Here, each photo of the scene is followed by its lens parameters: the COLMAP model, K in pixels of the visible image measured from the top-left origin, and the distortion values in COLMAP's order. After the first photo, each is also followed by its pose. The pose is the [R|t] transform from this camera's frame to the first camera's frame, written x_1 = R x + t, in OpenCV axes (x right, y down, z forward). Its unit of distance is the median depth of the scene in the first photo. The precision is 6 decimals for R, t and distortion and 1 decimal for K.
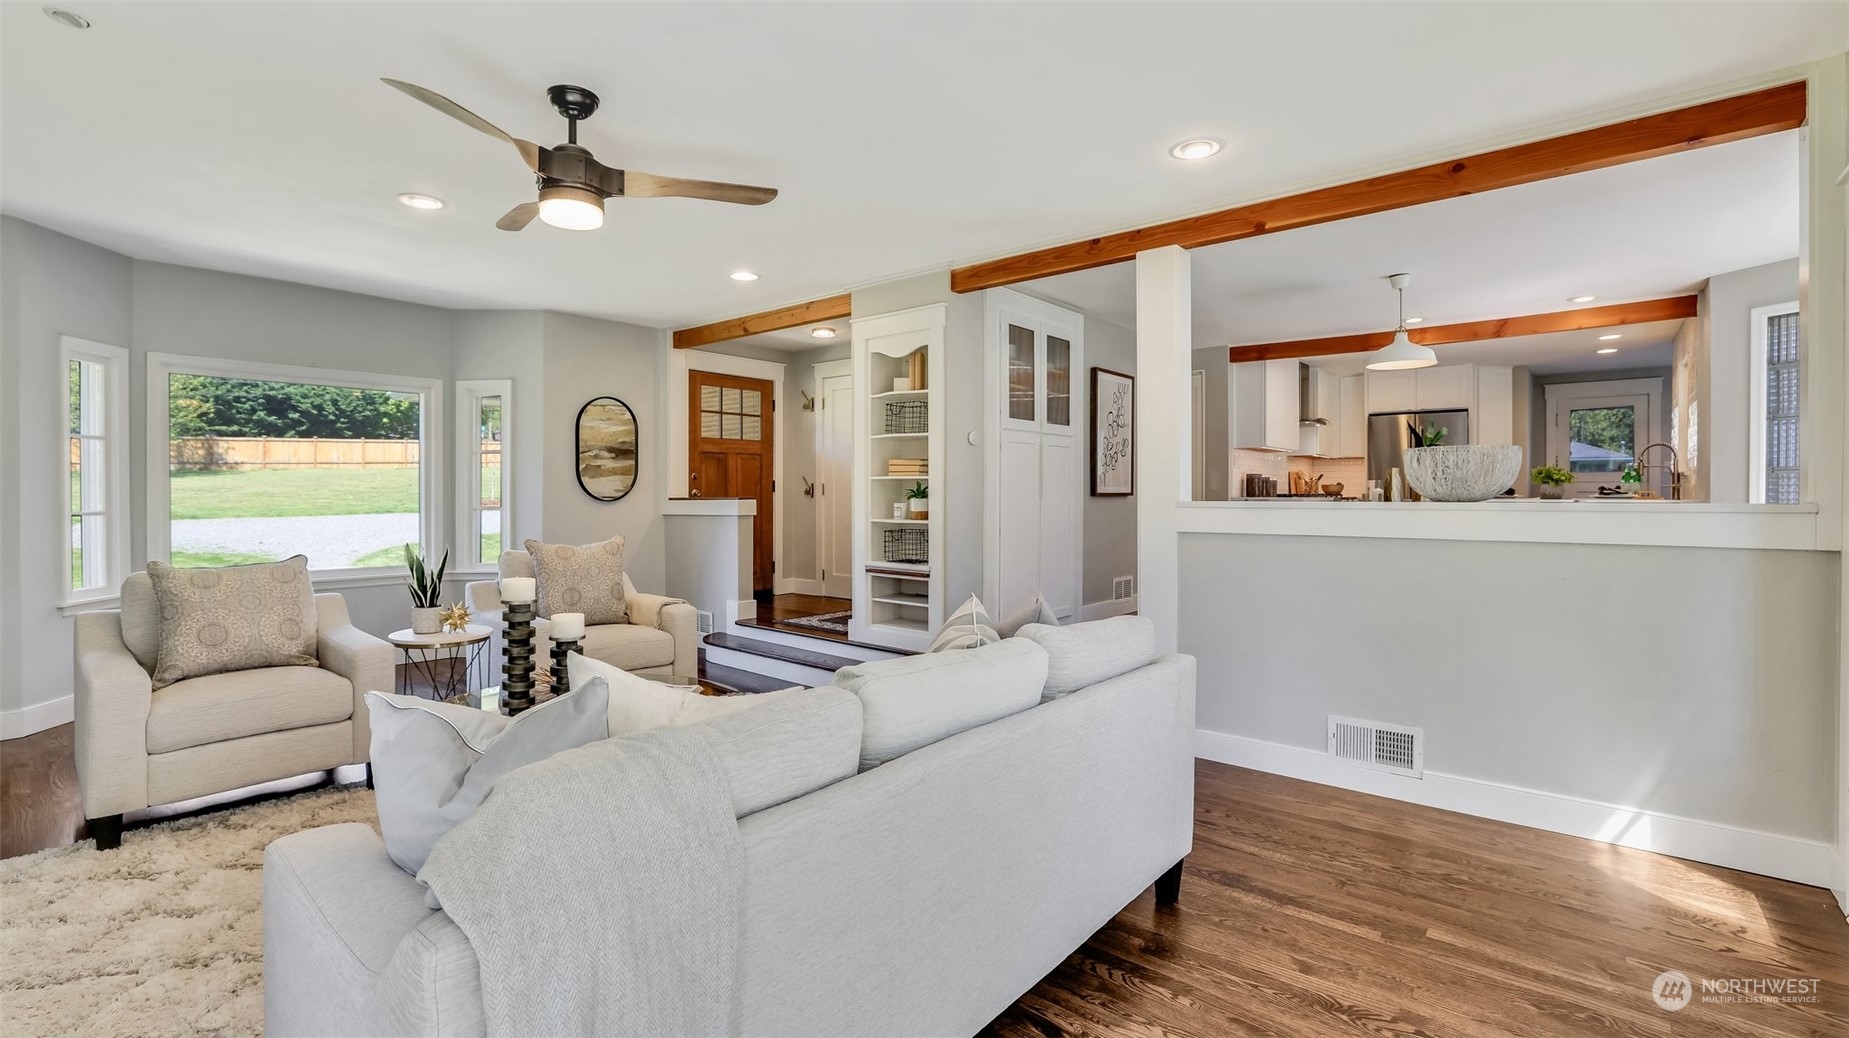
lens RADIAL K [[807.0, 0, 935.2], [0, 807.0, 509.5], [0, 0, 1]] dist [-0.020684, -0.000129]
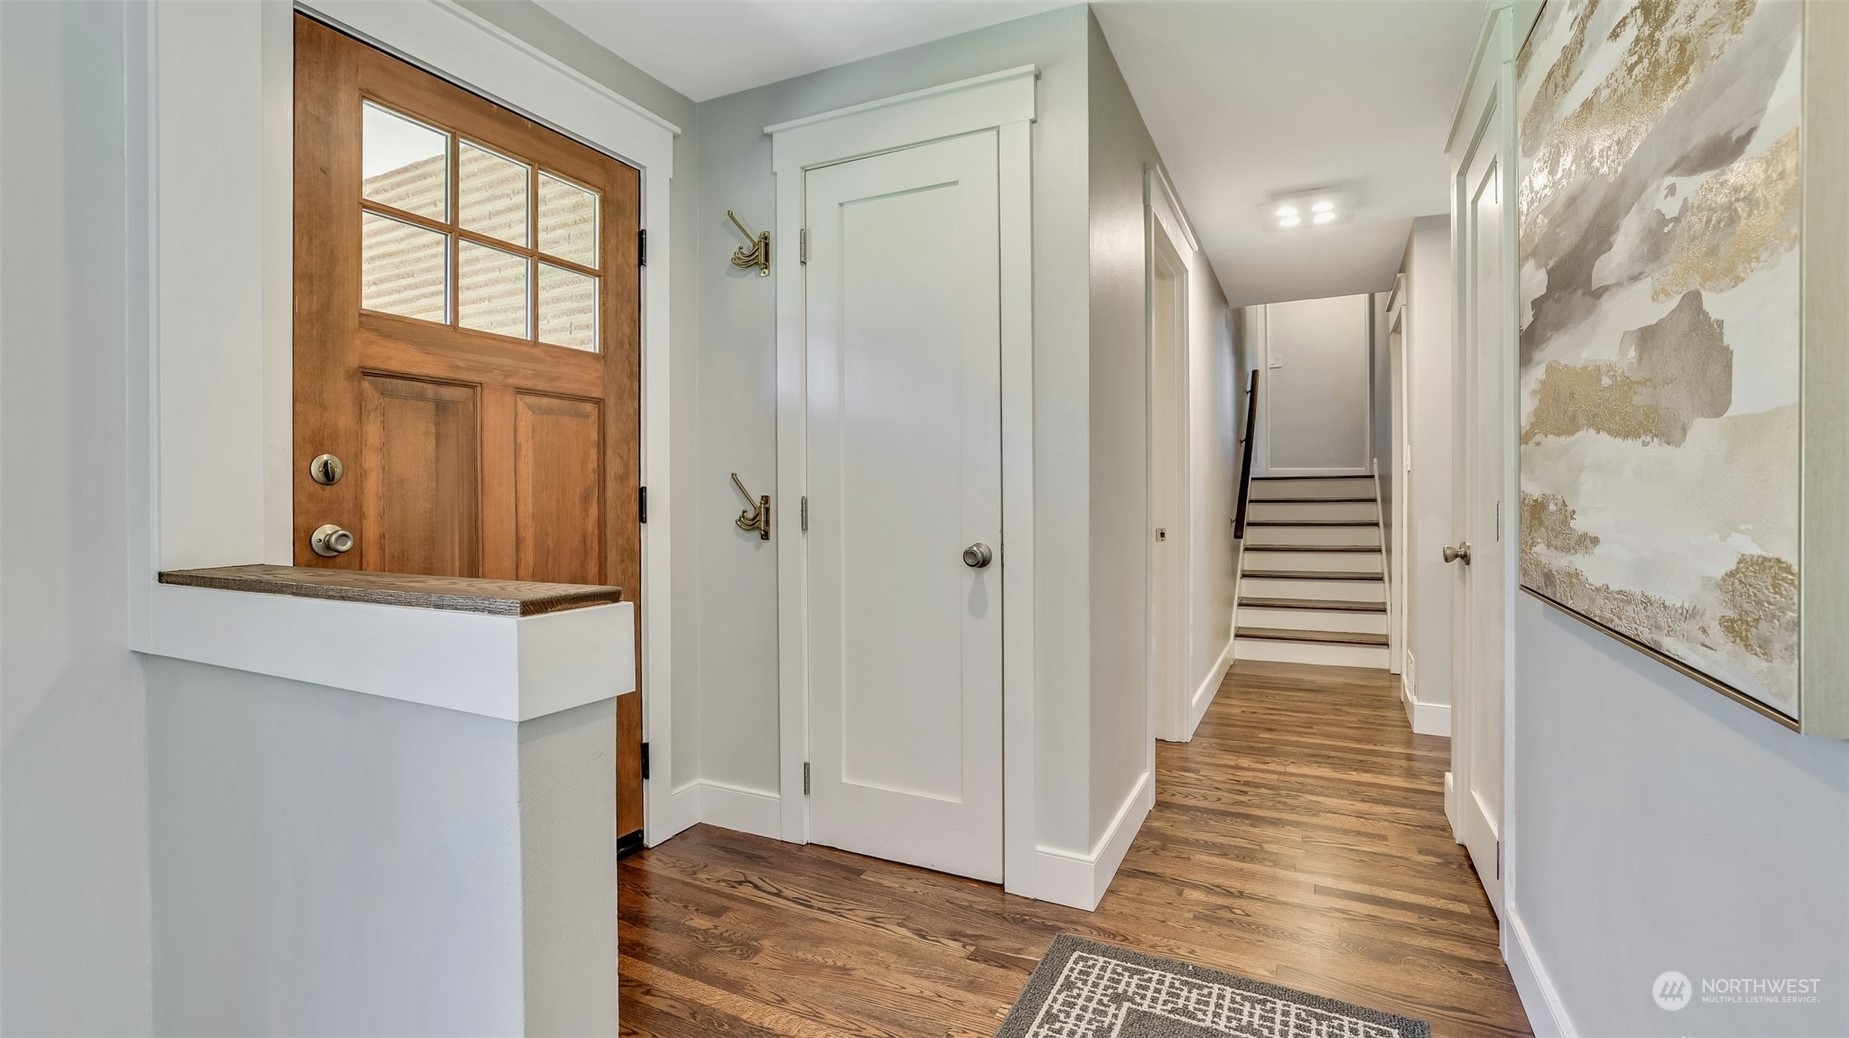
lens RADIAL K [[807.0, 0, 909.1], [0, 807.0, 505.5], [0, 0, 1]] dist [-0.020684, -0.000129]
pose [[0.976269, -0.003189, 0.216536, -0.168942], [0.004558, 0.999973, -0.005824, -0.026520], [-0.216511, 0.006673, 0.976257, 0.682040]]
